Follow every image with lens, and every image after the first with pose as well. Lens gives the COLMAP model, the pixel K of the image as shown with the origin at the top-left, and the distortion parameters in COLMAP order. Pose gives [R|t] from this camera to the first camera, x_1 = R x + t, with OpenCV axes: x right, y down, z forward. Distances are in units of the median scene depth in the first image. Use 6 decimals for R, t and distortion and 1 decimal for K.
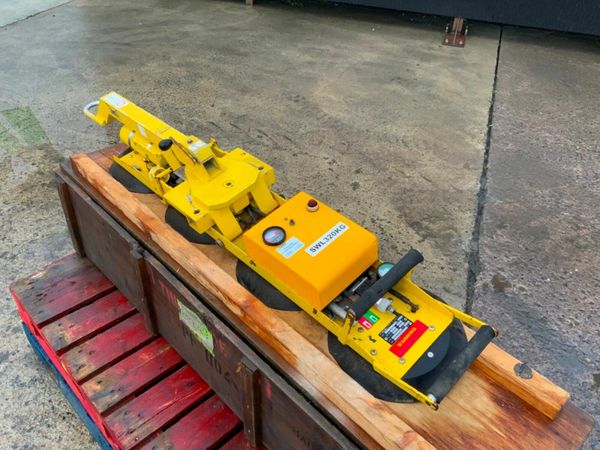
lens RADIAL K [[505.0, 0, 300.8], [0, 505.0, 226.5], [0, 0, 1]] dist [0.044143, -0.065979]
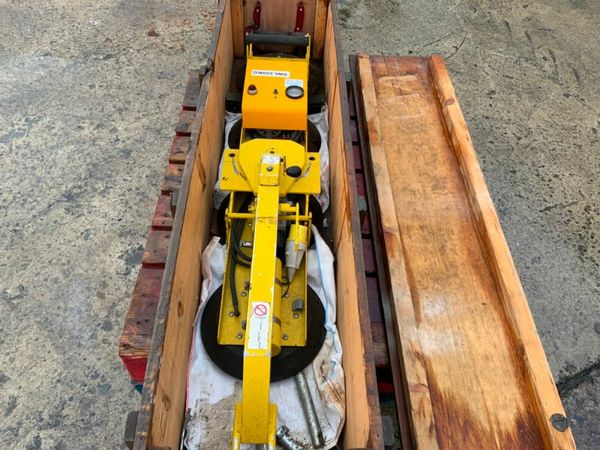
lens RADIAL K [[505.0, 0, 298.0], [0, 505.0, 225.8], [0, 0, 1]] dist [0.044143, -0.065979]
pose [[0.700386, 0.542697, -0.463616, 0.174988], [-0.448163, 0.839902, 0.306128, -0.024015], [0.555526, -0.006632, 0.831472, 0.095078]]
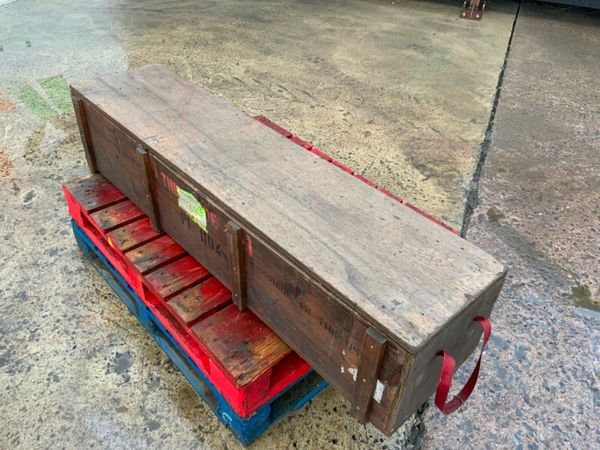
lens RADIAL K [[505.0, 0, 298.7], [0, 505.0, 228.4], [0, 0, 1]] dist [0.044143, -0.065979]
pose [[0.998695, 0.032929, -0.039042, 0.009914], [-0.032352, 0.999359, 0.015327, 0.100794], [0.039521, -0.014043, 0.999120, -0.080647]]
